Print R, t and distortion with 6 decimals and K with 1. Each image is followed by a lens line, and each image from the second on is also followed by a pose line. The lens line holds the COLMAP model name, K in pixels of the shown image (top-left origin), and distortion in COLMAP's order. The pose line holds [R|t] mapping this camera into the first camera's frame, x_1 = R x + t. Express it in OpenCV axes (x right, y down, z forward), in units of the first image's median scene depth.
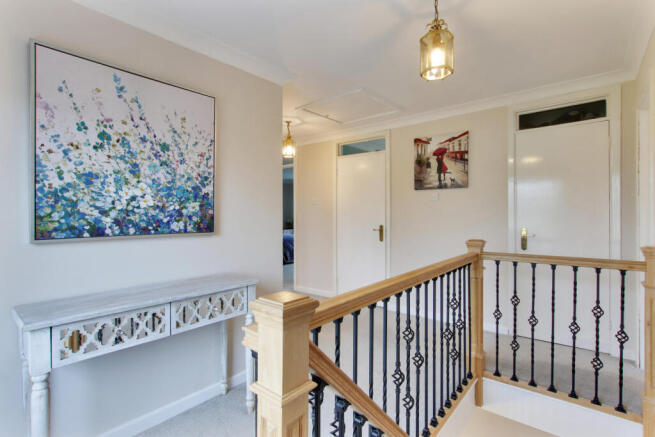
lens RADIAL K [[318.6, 0, 329.0], [0, 318.6, 215.2], [0, 0, 1]] dist [-0.007204, -0.000074]
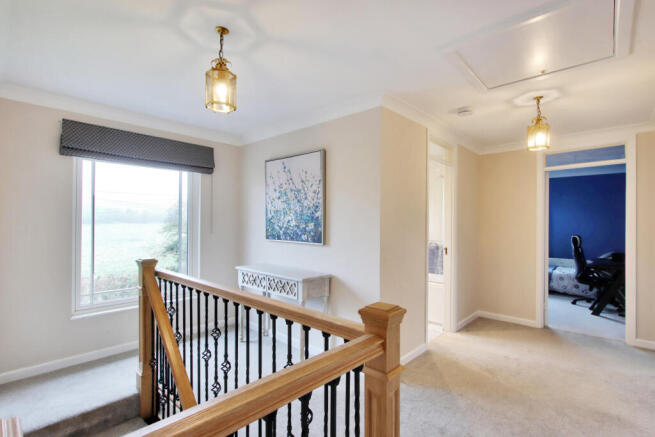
lens RADIAL K [[318.6, 0, 329.0], [0, 318.6, 219.6], [0, 0, 1]] dist [-0.007204, -0.000074]
pose [[-0.057761, 0.002048, -0.998328, 1.256995], [-0.006532, 0.999976, 0.002430, -0.067259], [0.998309, 0.006662, -0.057746, 1.298372]]
